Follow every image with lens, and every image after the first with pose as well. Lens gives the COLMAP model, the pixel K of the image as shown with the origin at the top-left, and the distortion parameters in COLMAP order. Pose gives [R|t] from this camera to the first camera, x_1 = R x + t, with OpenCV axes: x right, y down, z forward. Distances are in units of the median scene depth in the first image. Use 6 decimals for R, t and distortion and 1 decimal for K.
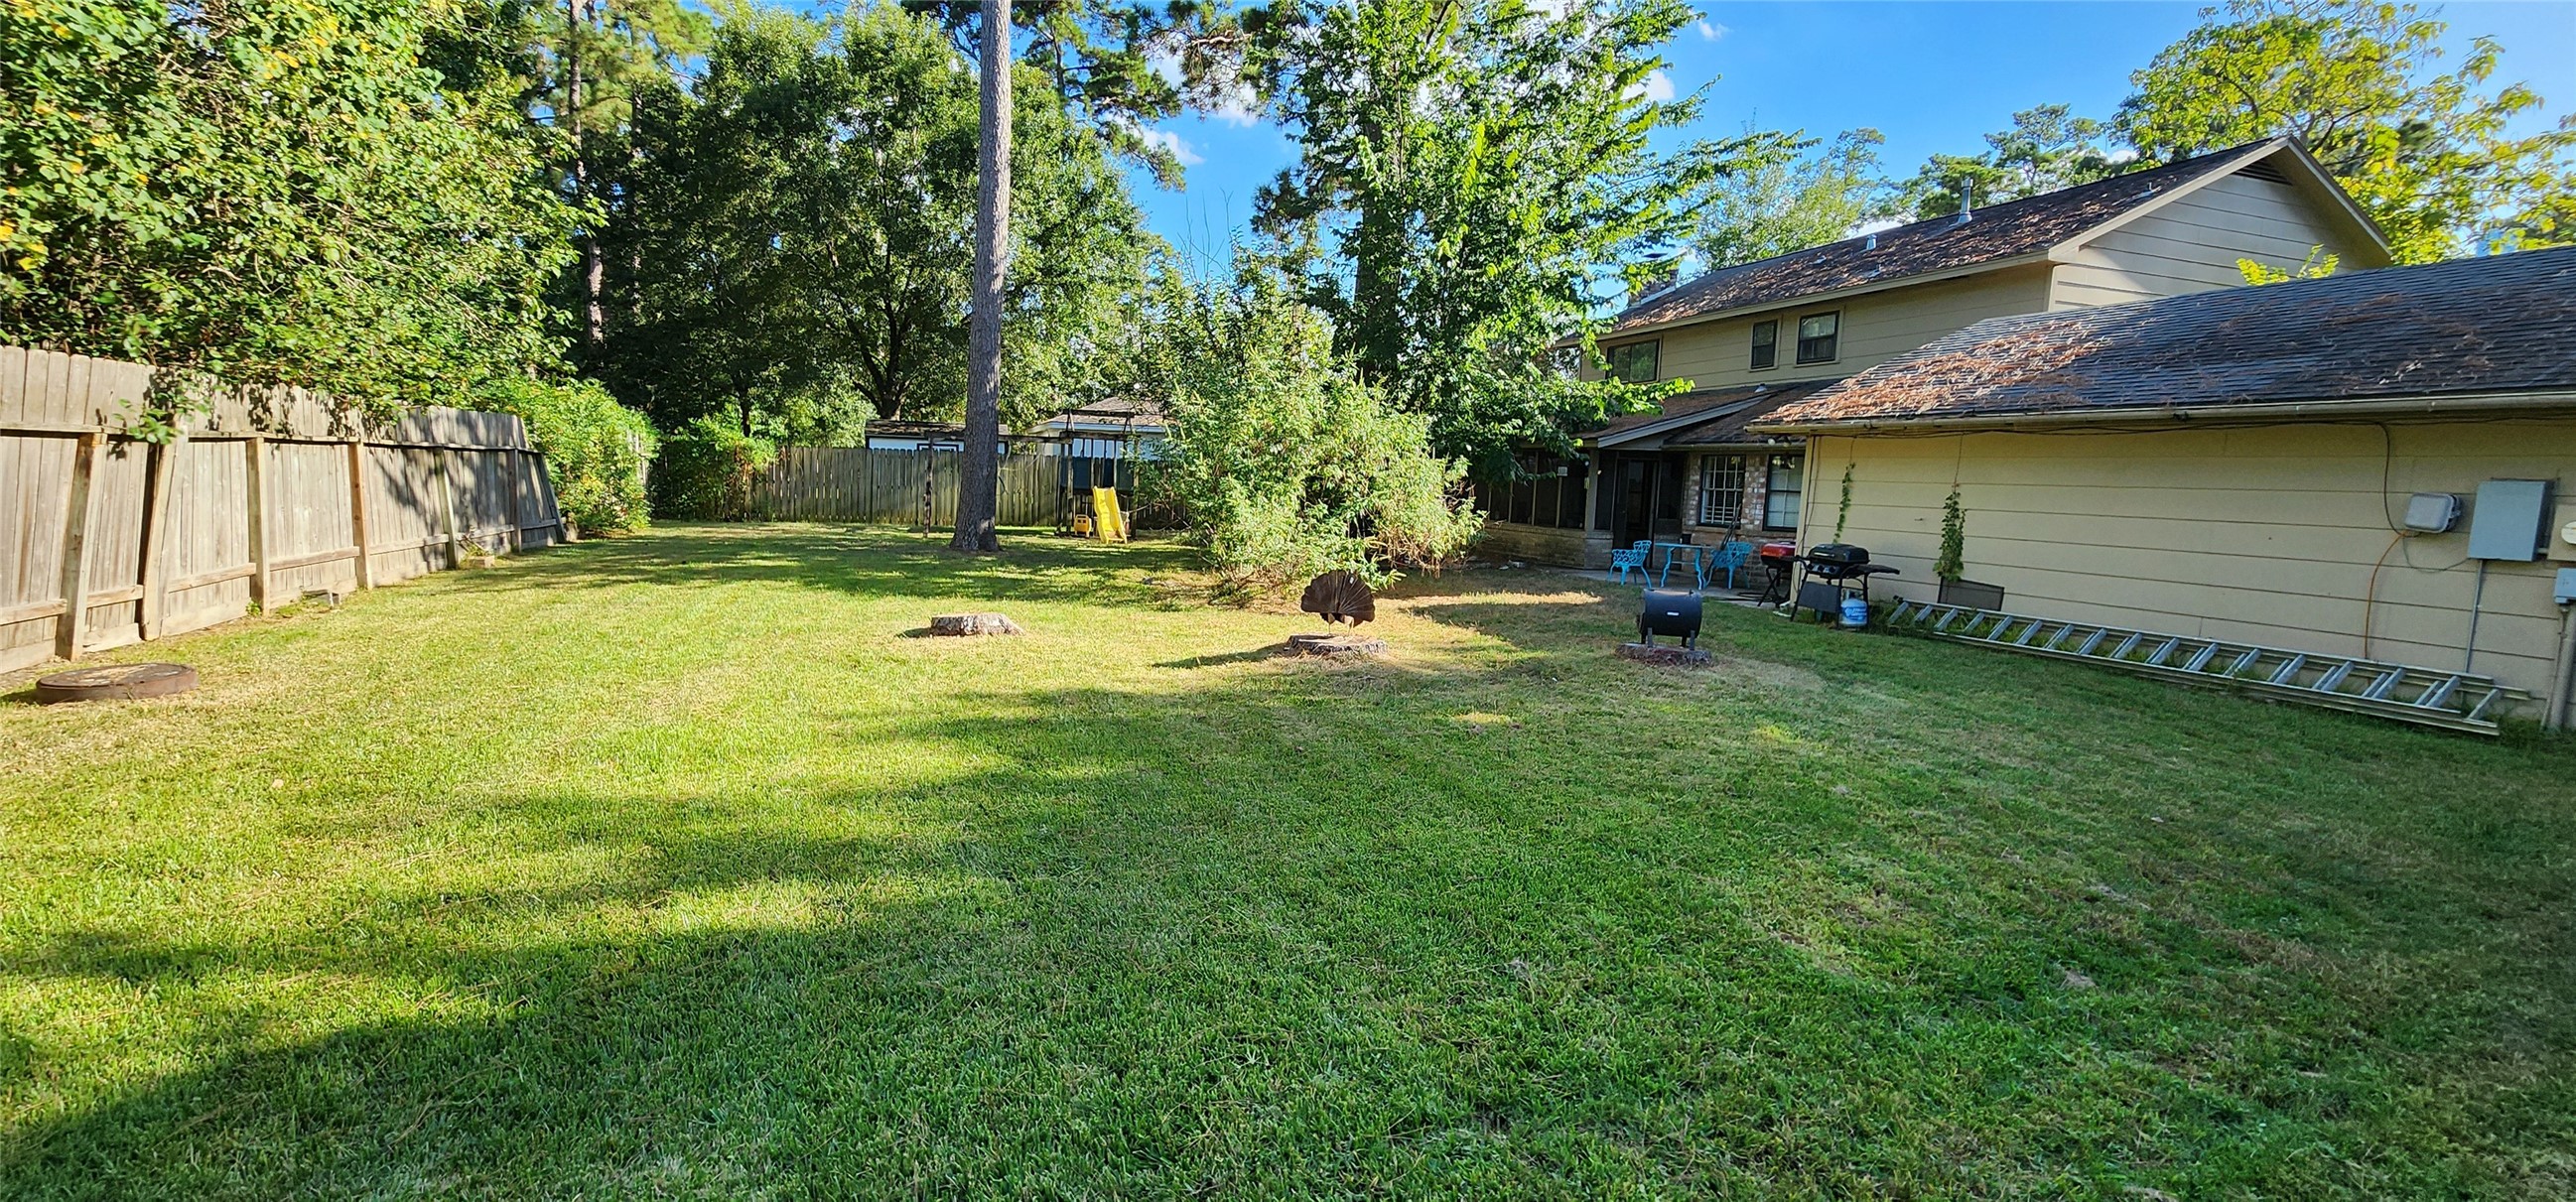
lens RADIAL K [[1131.5, 0, 1430.2], [0, 1131.5, 617.5], [0, 0, 1]] dist [0.008760, 0.000185]
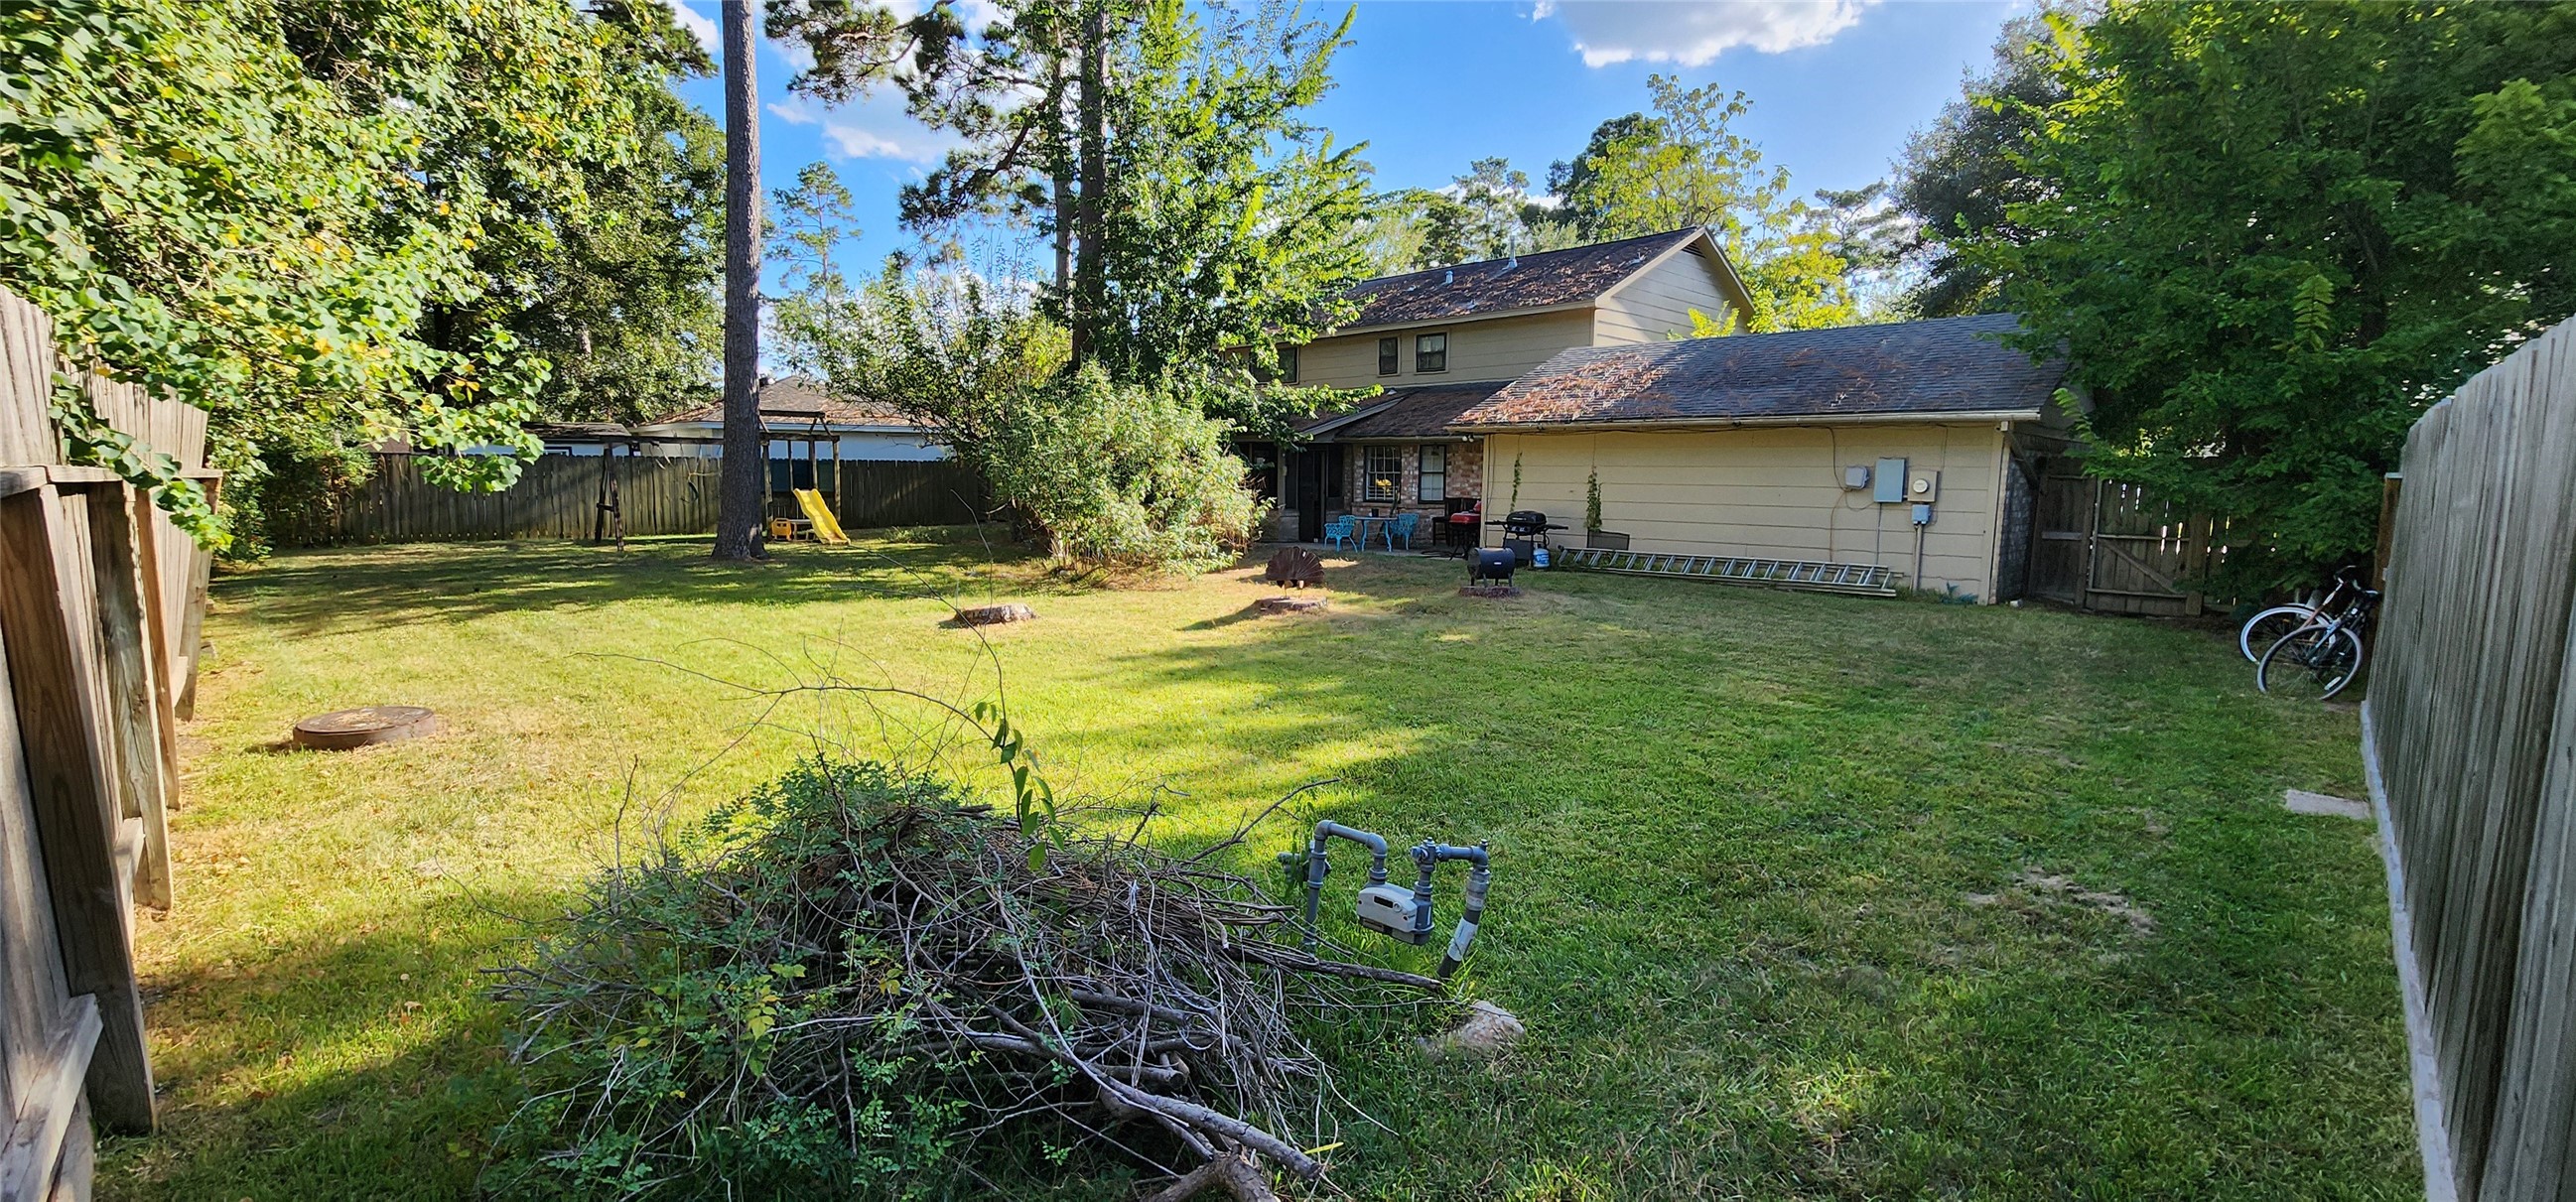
lens RADIAL K [[1131.5, 0, 1430.2], [0, 1131.5, 617.5], [0, 0, 1]] dist [0.008760, 0.000185]
pose [[0.874067, -0.092299, 0.476957, -0.433637], [0.081797, 0.995730, 0.042789, -0.002587], [-0.478870, 0.001613, 0.877885, -0.185874]]
